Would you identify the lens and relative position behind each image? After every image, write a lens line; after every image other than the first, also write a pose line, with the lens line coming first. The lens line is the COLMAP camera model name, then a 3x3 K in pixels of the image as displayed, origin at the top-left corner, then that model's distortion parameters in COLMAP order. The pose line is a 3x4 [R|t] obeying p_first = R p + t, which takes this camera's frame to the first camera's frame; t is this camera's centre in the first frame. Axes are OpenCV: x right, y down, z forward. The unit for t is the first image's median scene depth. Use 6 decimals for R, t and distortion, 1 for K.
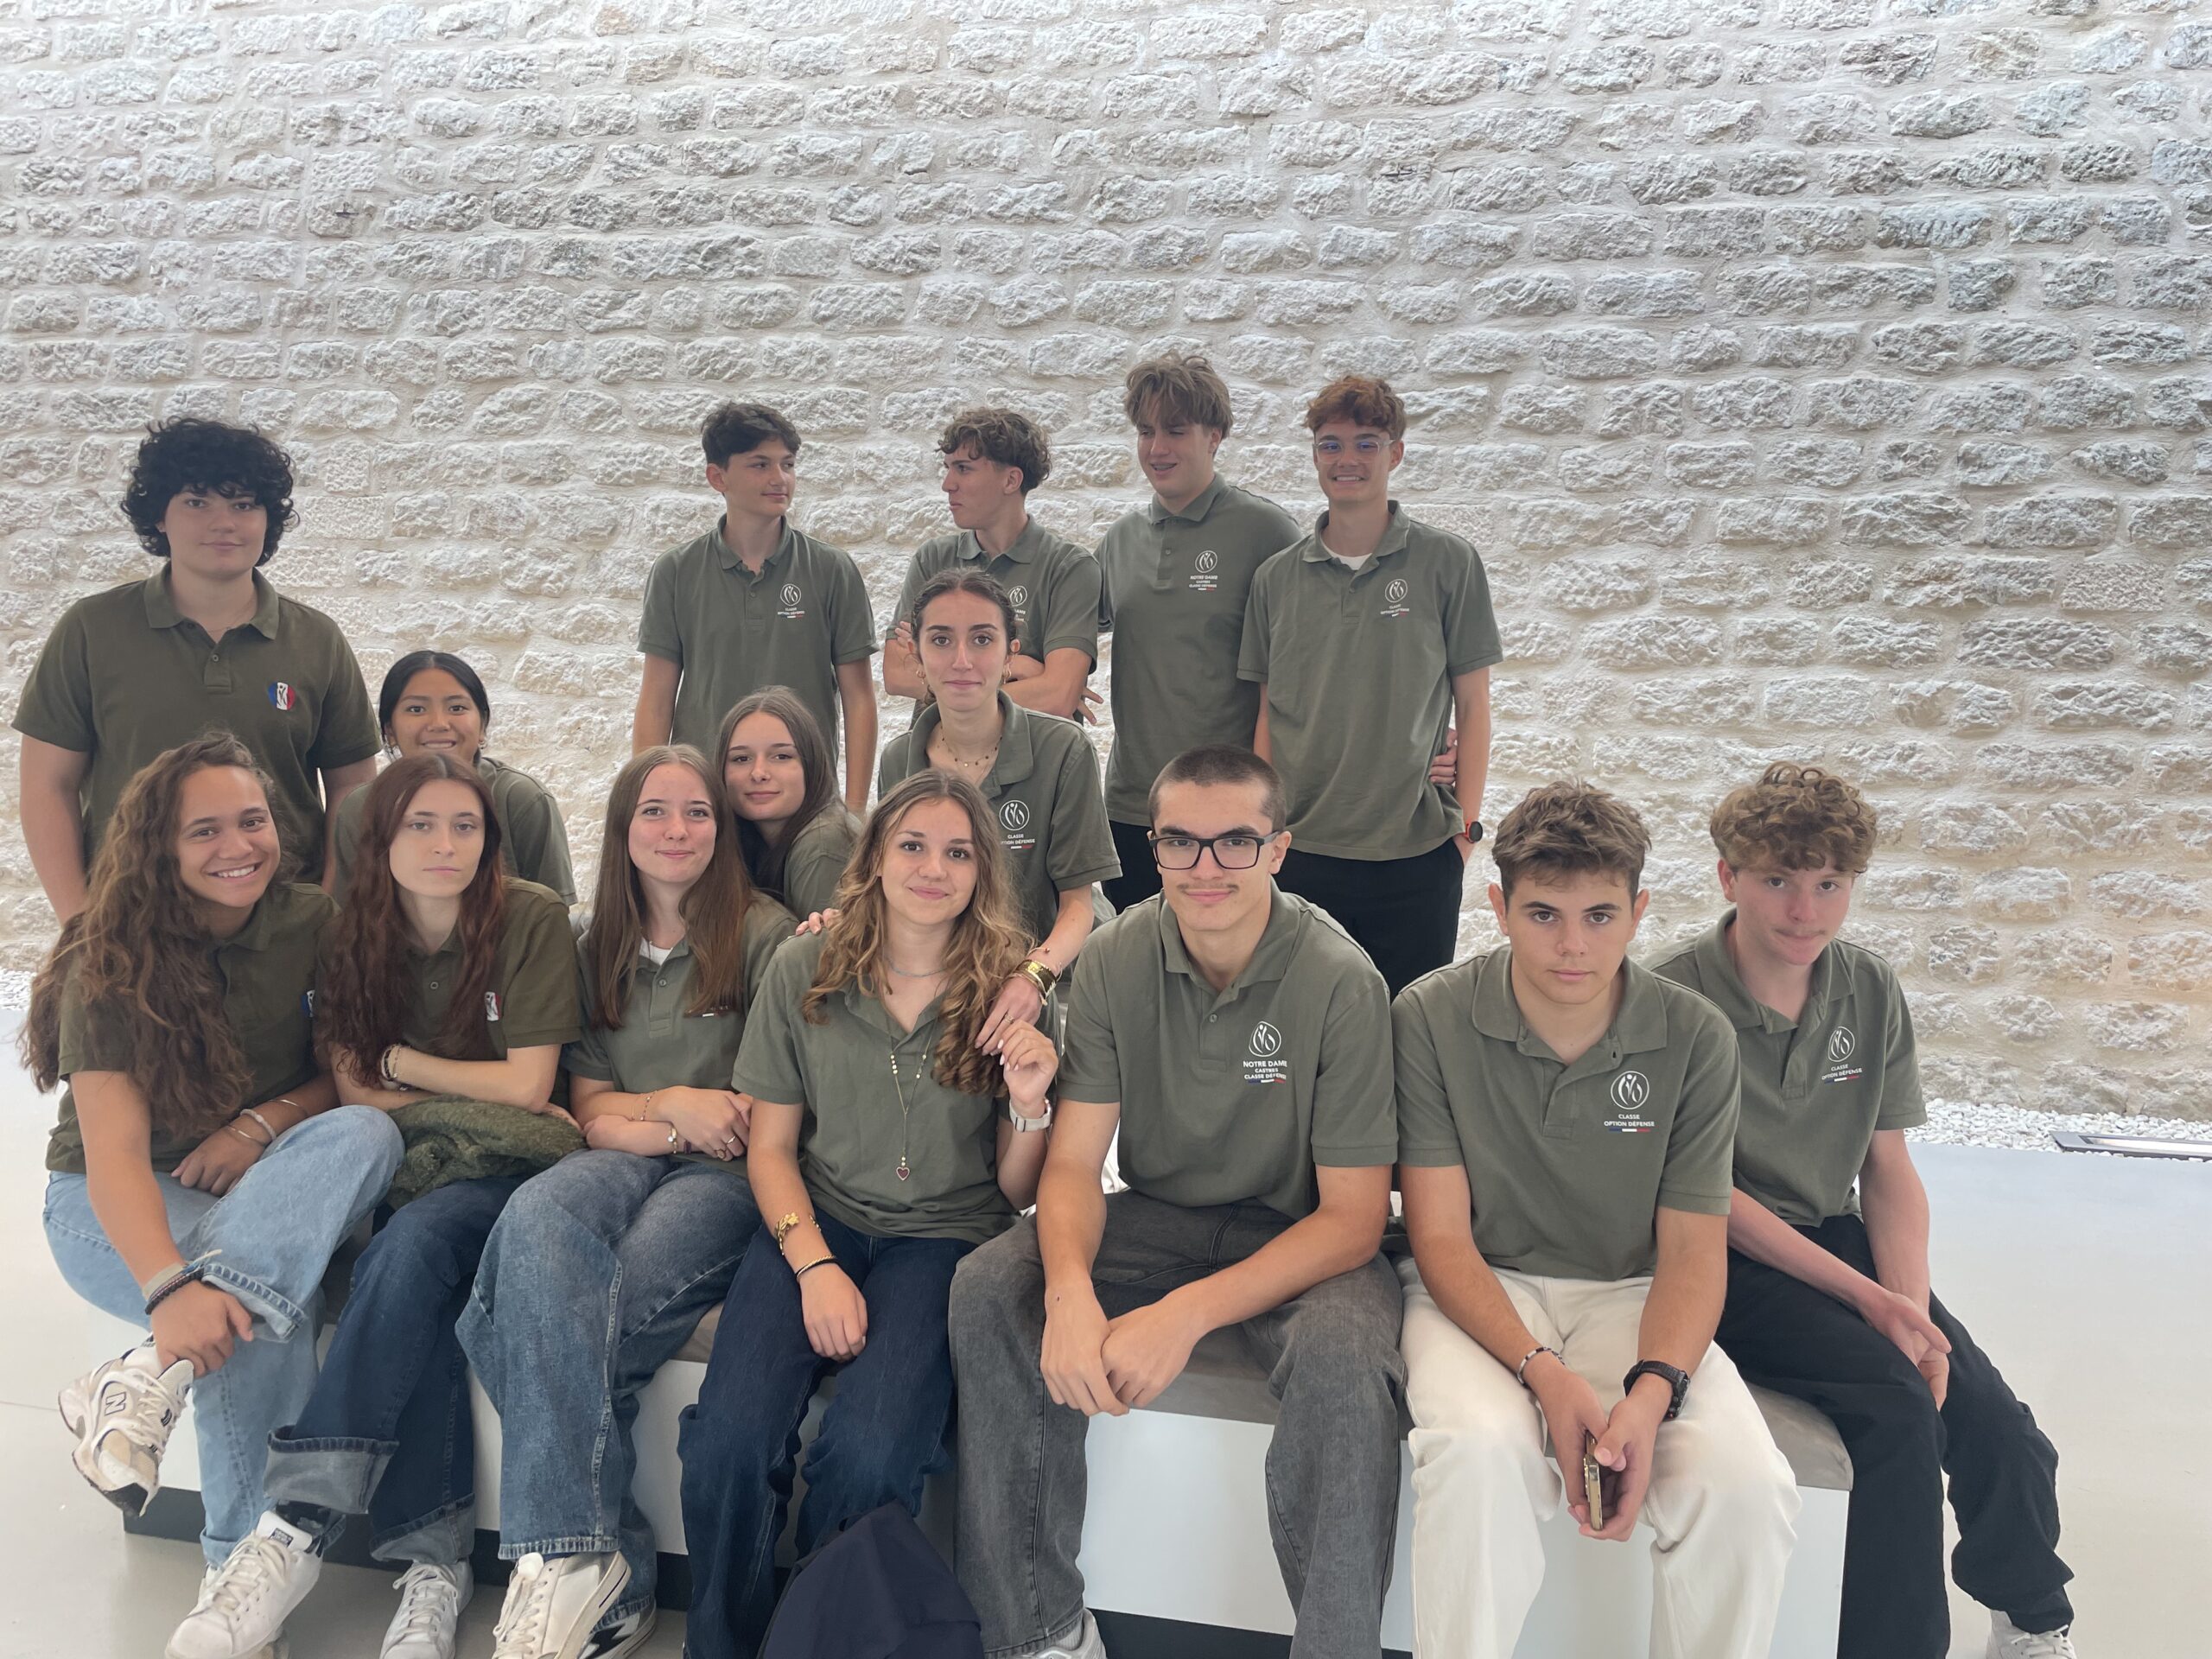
lens RADIAL K [[1783.4, 0, 1103.1], [0, 1783.4, 827.8], [0, 0, 1]] dist [0.077100, -0.115400]
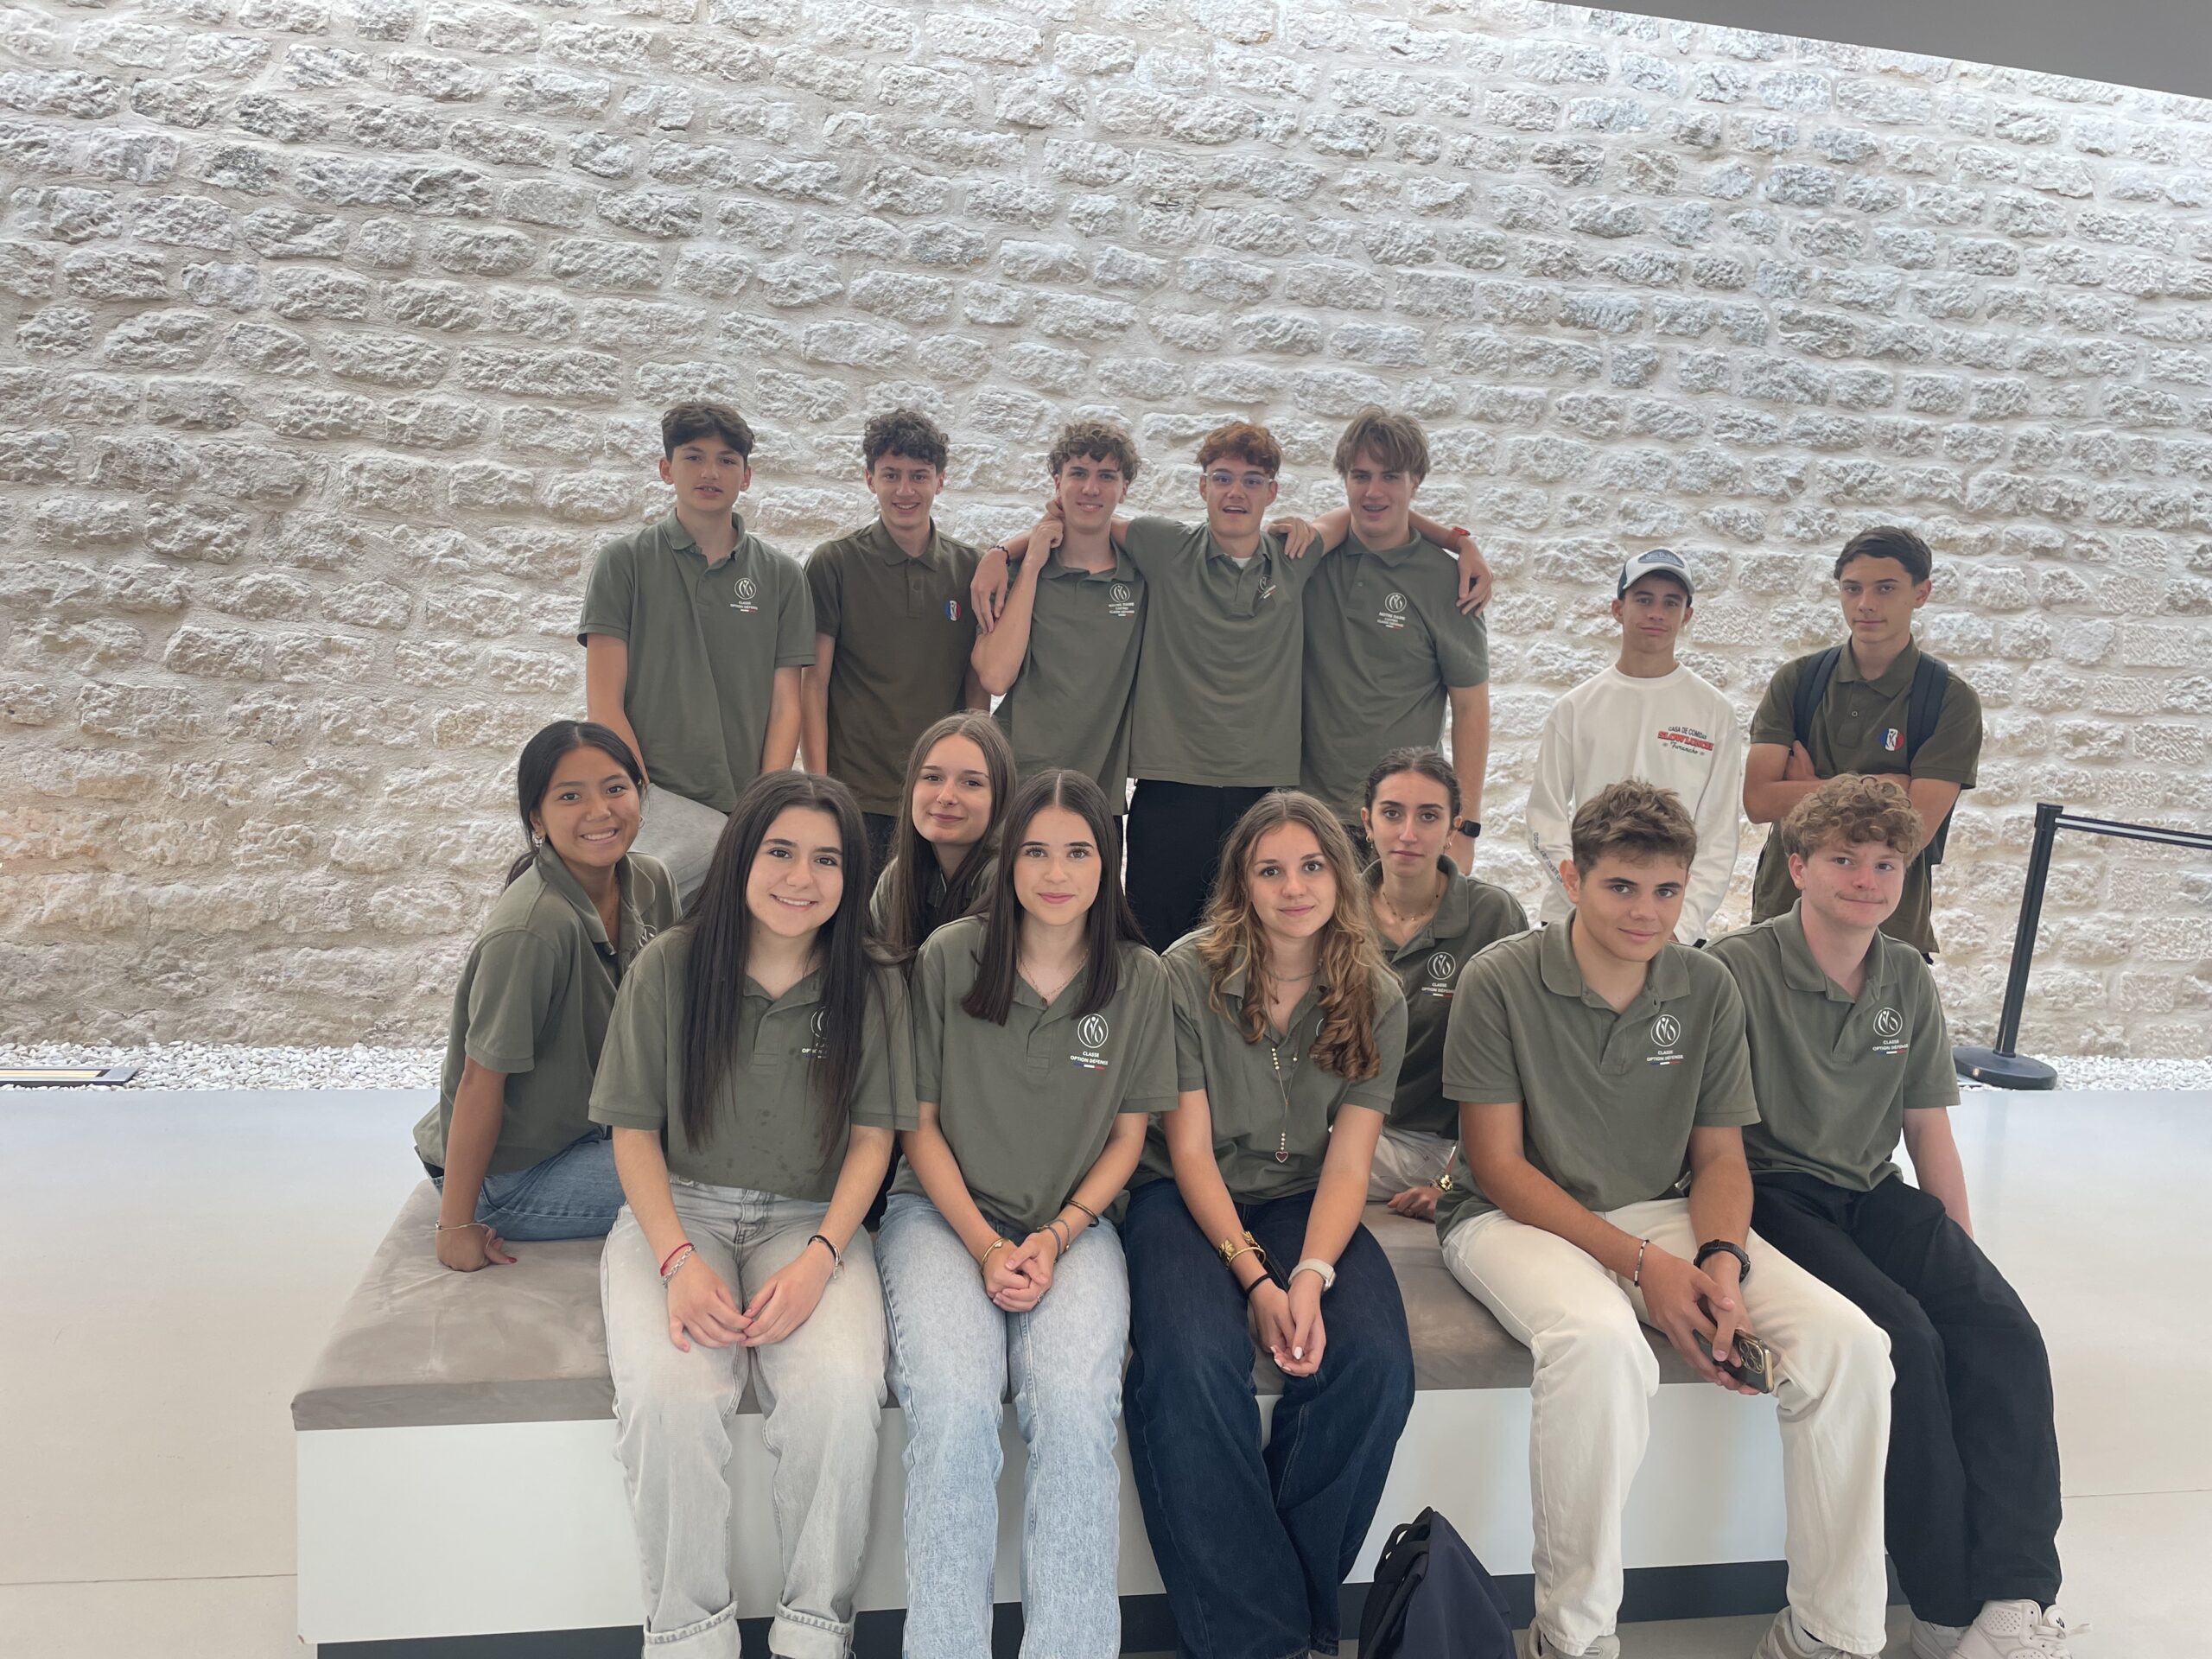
lens RADIAL K [[1783.4, 0, 1129.1], [0, 1783.4, 836.6], [0, 0, 1]] dist [0.077100, -0.115400]
pose [[0.913159, -0.011433, 0.407444, -0.283768], [0.007156, 0.999902, 0.012019, -0.006931], [-0.407541, -0.008059, 0.913151, 0.047332]]
